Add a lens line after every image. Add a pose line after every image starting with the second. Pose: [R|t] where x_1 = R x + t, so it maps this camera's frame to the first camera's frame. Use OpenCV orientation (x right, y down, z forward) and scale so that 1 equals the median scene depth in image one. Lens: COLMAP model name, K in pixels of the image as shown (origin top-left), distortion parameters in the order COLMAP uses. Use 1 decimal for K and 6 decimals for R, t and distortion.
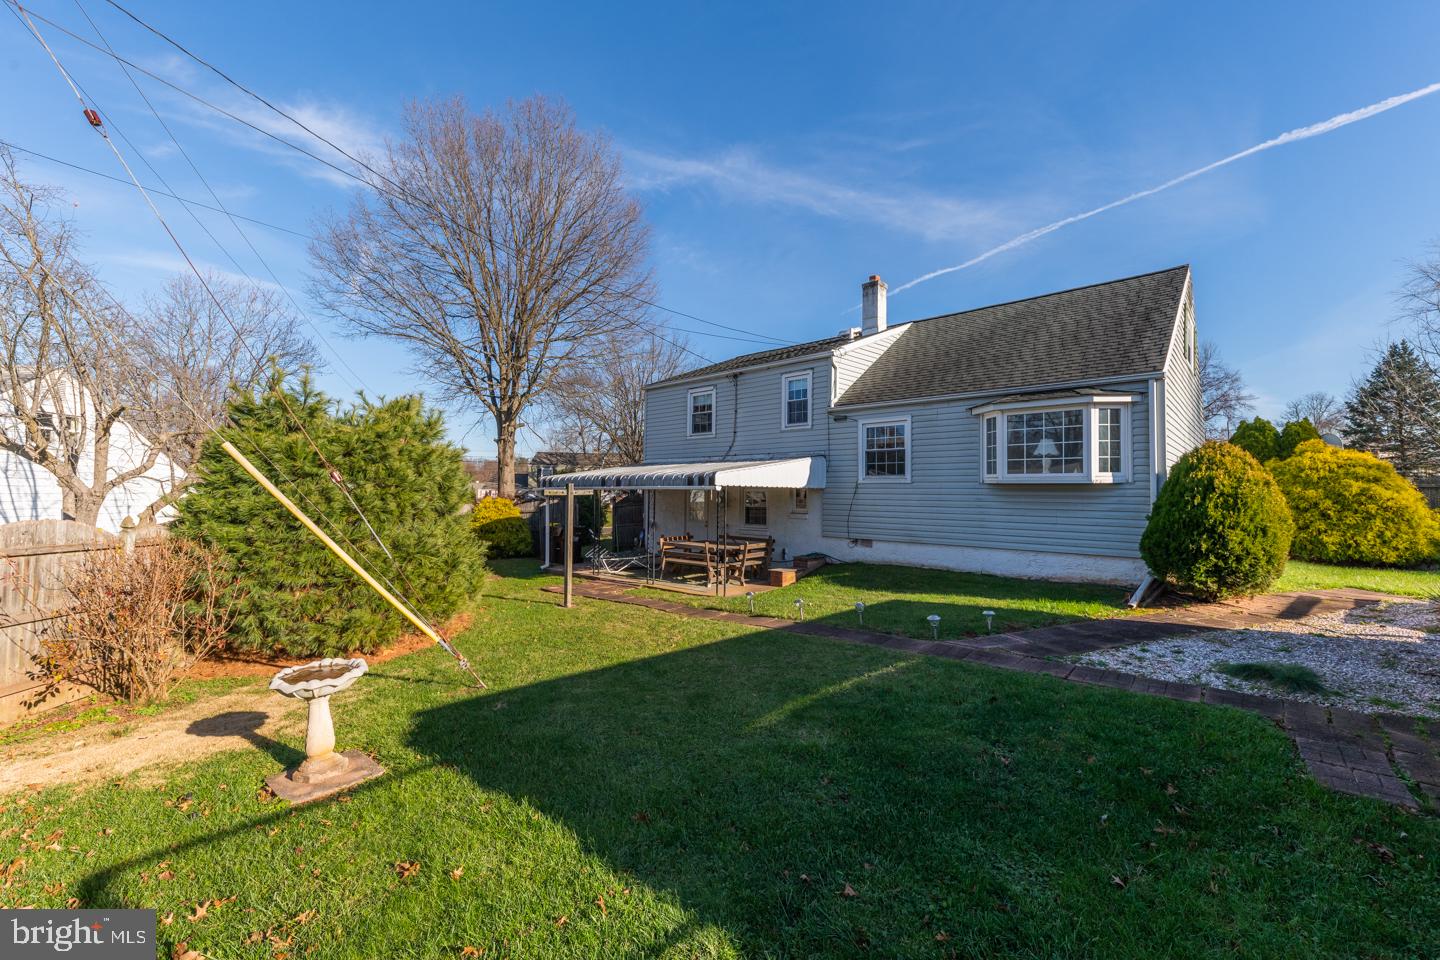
lens RADIAL K [[581.3, 0, 719.2], [0, 581.3, 487.2], [0, 0, 1]] dist [-0.000110, 0.000068]
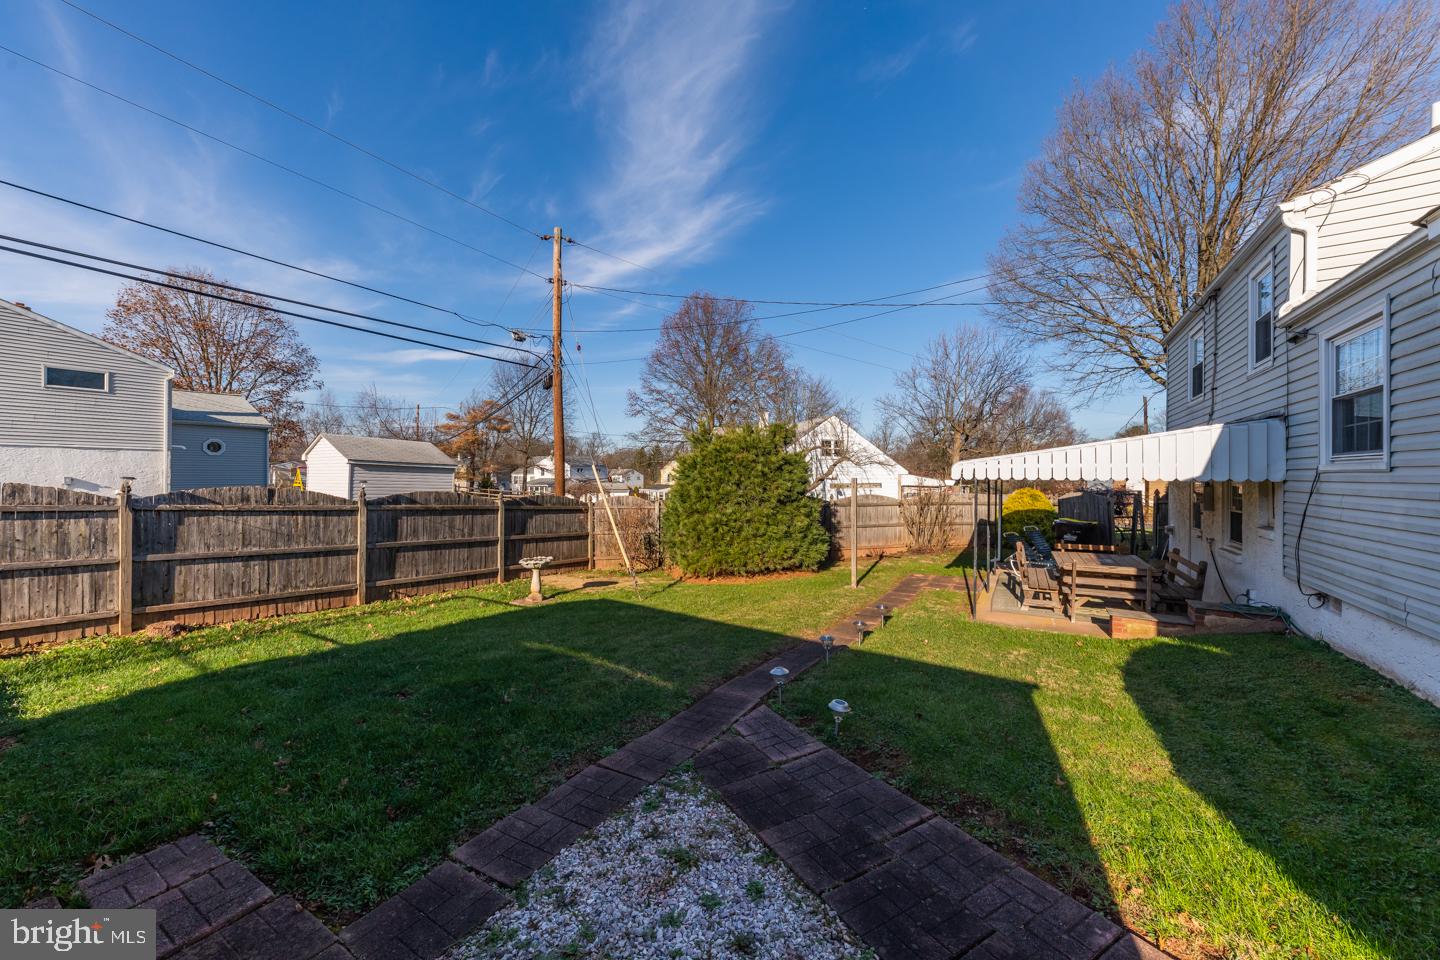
lens RADIAL K [[511.0, 0, 726.4], [0, 511.0, 474.3], [0, 0, 1]] dist [0.001328, -0.000222]
pose [[0.208366, -0.005597, -0.978035, 0.575794], [0.012740, 0.999914, -0.003008, -0.009264], [0.977968, -0.011833, 0.208419, 0.479138]]
